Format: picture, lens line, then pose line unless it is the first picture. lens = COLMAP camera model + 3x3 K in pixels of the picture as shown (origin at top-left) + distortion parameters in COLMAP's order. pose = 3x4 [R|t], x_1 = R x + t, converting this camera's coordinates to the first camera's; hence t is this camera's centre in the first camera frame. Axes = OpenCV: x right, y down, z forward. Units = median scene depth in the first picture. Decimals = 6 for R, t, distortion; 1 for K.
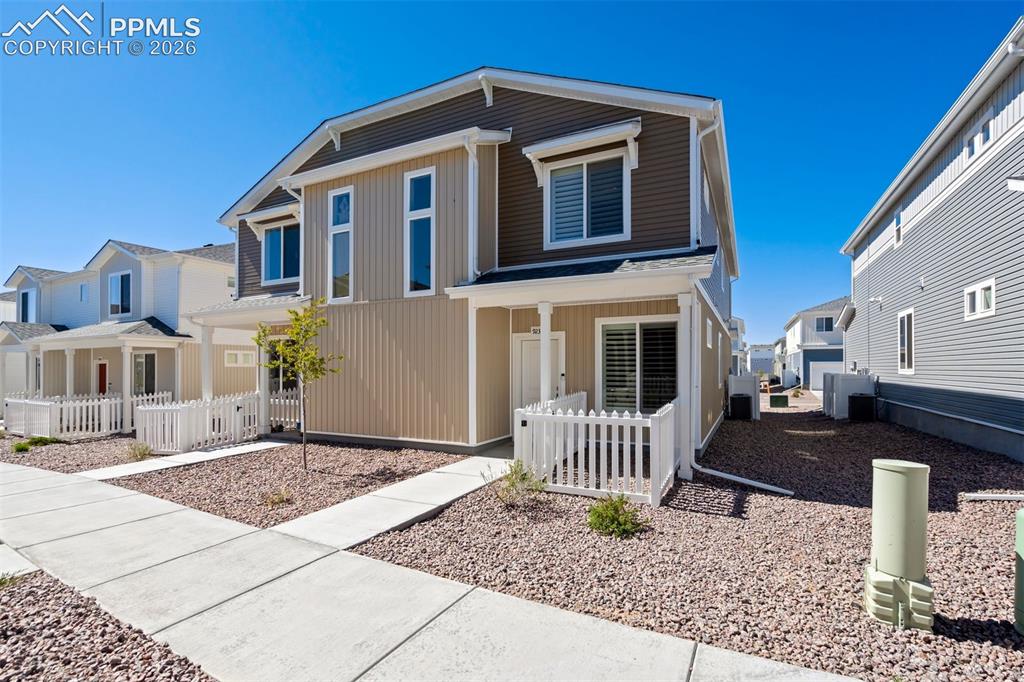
lens RADIAL K [[479.1, 0, 506.4], [0, 479.1, 365.4], [0, 0, 1]] dist [-0.019028, 0.009276]
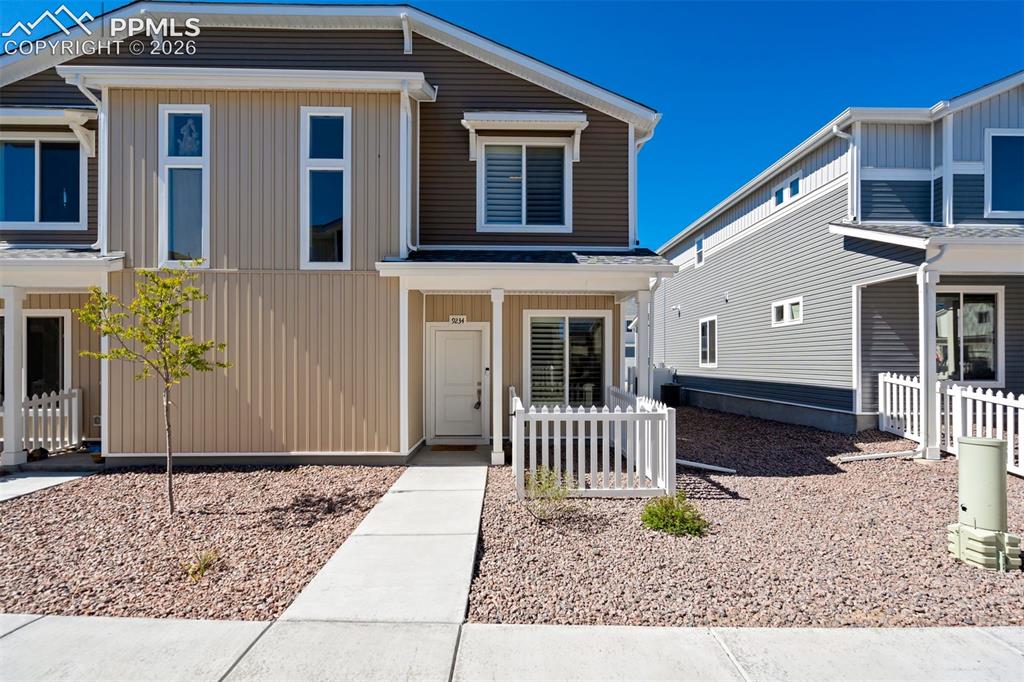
lens RADIAL K [[479.1, 0, 519.3], [0, 479.1, 361.1], [0, 0, 1]] dist [-0.019028, 0.009276]
pose [[0.876936, 0.004534, 0.480585, -0.292032], [-0.006601, 0.999975, 0.002611, 0.001544], [-0.480561, -0.005463, 0.876944, 0.170621]]
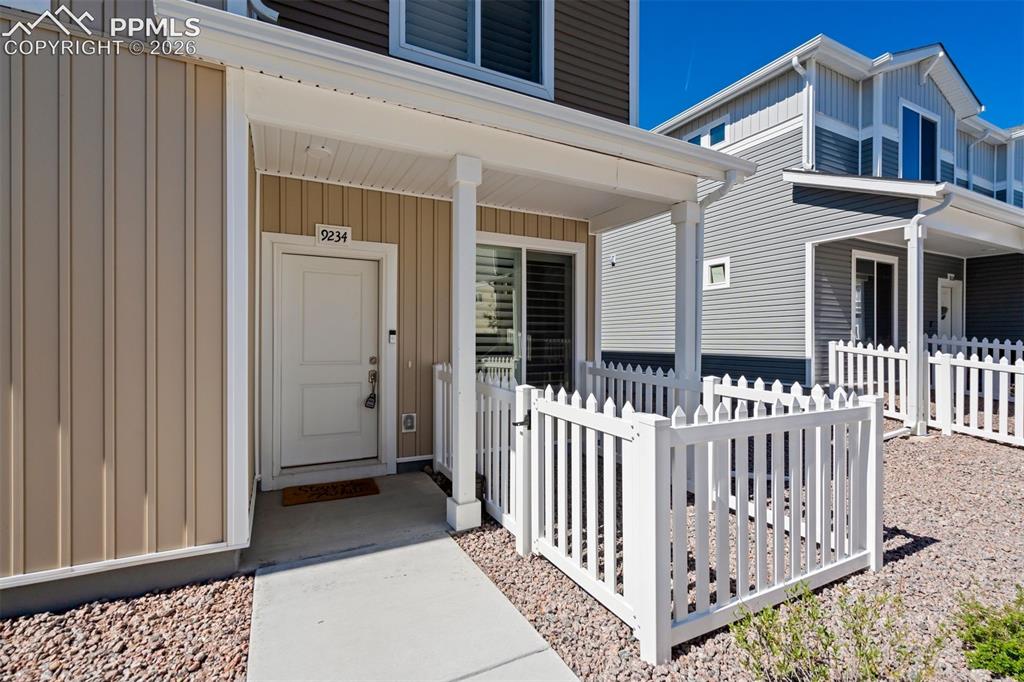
lens RADIAL K [[479.1, 0, 529.7], [0, 479.1, 342.0], [0, 0, 1]] dist [-0.019028, 0.009276]
pose [[0.573620, 0.001634, 0.819120, -0.218474], [-0.008244, 0.999959, 0.003779, 0.028148], [-0.819080, -0.008921, 0.573610, 0.646056]]
